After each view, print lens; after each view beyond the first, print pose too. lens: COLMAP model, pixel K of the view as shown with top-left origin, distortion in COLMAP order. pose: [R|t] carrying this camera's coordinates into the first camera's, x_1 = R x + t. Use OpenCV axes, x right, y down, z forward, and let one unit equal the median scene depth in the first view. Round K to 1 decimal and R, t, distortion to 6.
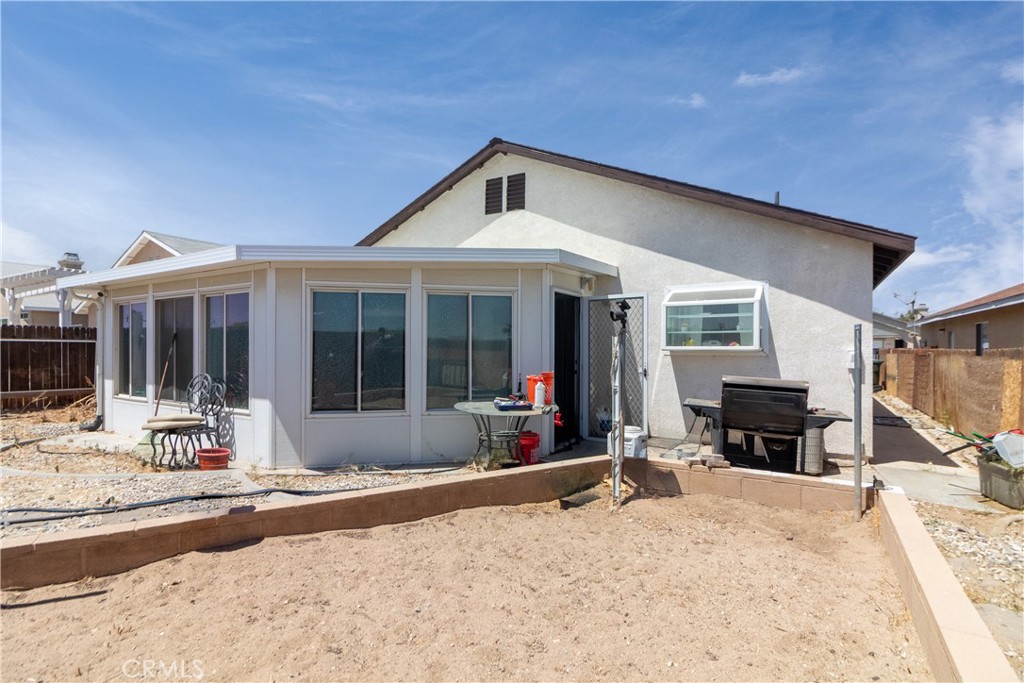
lens RADIAL K [[481.1, 0, 512.0], [0, 481.1, 341.5], [0, 0, 1]] dist [-0.000523, 0.000047]
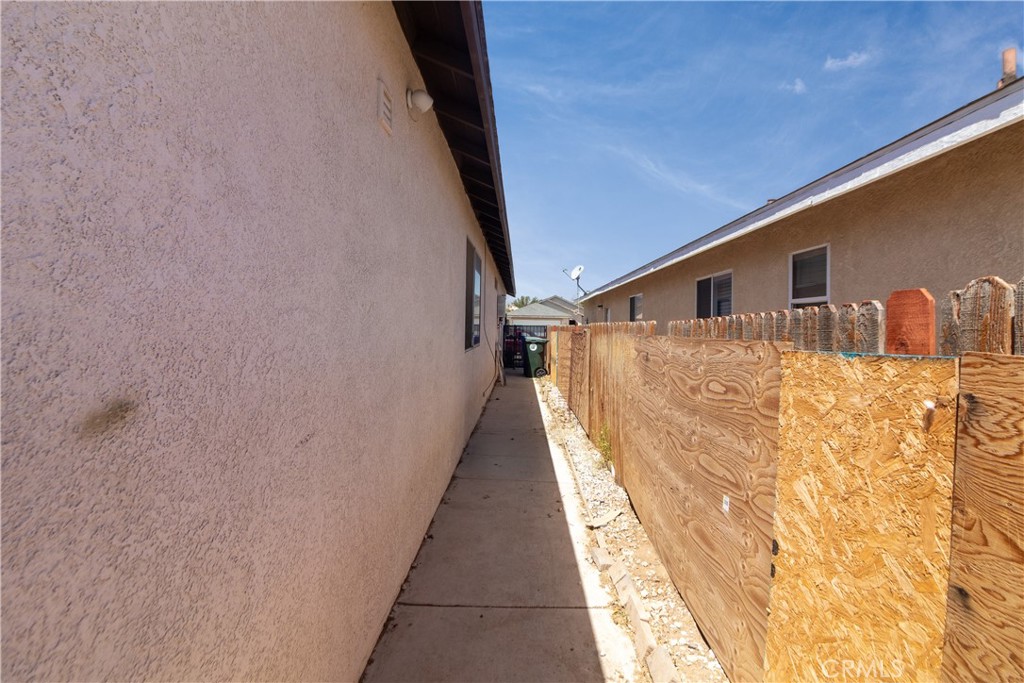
lens RADIAL K [[481.1, 0, 512.0], [0, 481.1, 341.5], [0, 0, 1]] dist [-0.000523, 0.000047]
pose [[0.853342, -0.015698, 0.521115, 0.474147], [-0.006242, 0.999167, 0.040322, 0.014318], [-0.521314, -0.037661, 0.852533, 0.530897]]
